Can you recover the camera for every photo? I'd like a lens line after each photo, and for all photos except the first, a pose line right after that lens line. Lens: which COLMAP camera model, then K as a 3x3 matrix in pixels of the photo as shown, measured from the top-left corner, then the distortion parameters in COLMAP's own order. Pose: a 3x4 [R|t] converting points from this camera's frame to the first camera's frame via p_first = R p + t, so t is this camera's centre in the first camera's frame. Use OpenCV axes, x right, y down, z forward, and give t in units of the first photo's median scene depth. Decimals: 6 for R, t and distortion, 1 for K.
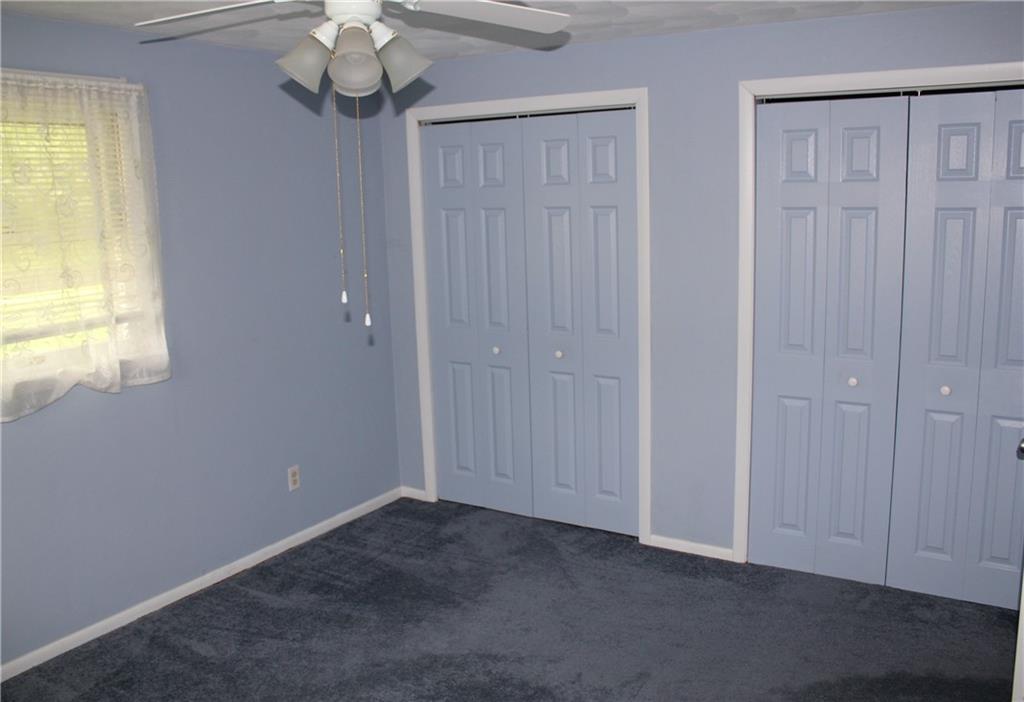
lens RADIAL K [[908.4, 0, 514.1], [0, 908.4, 353.5], [0, 0, 1]] dist [-0.088902, -0.007051]
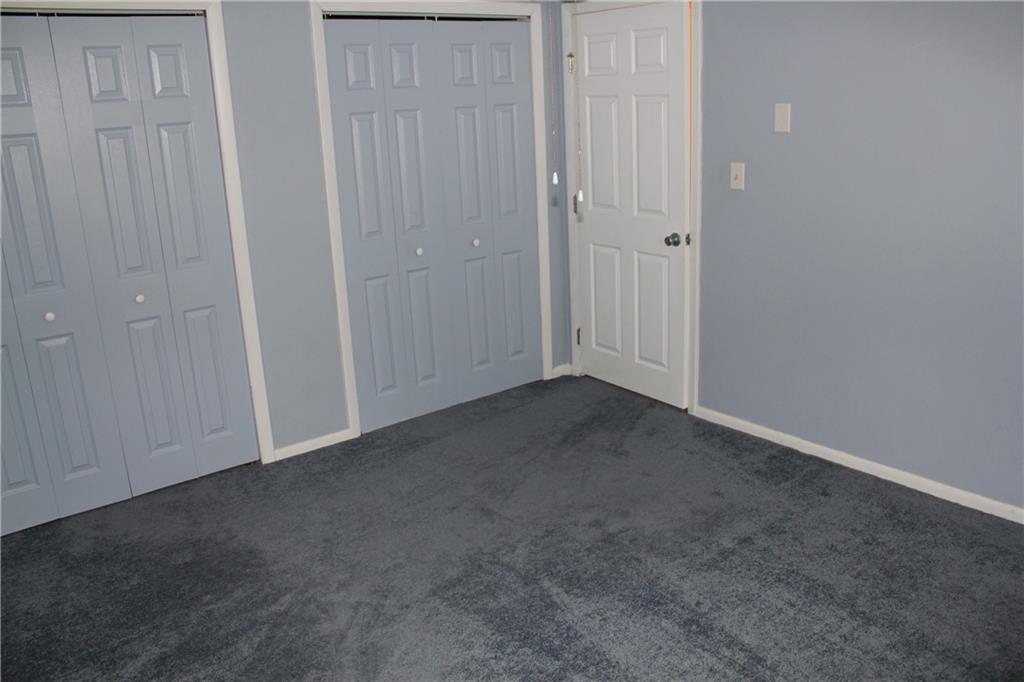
lens RADIAL K [[863.6, 0, 514.0], [0, 863.6, 339.1], [0, 0, 1]] dist [-0.048232, 0.014217]
pose [[0.352740, -0.256461, 0.899890, -0.590043], [0.196140, 0.960607, 0.196882, -0.056033], [-0.914934, 0.107056, 0.389147, 0.369525]]
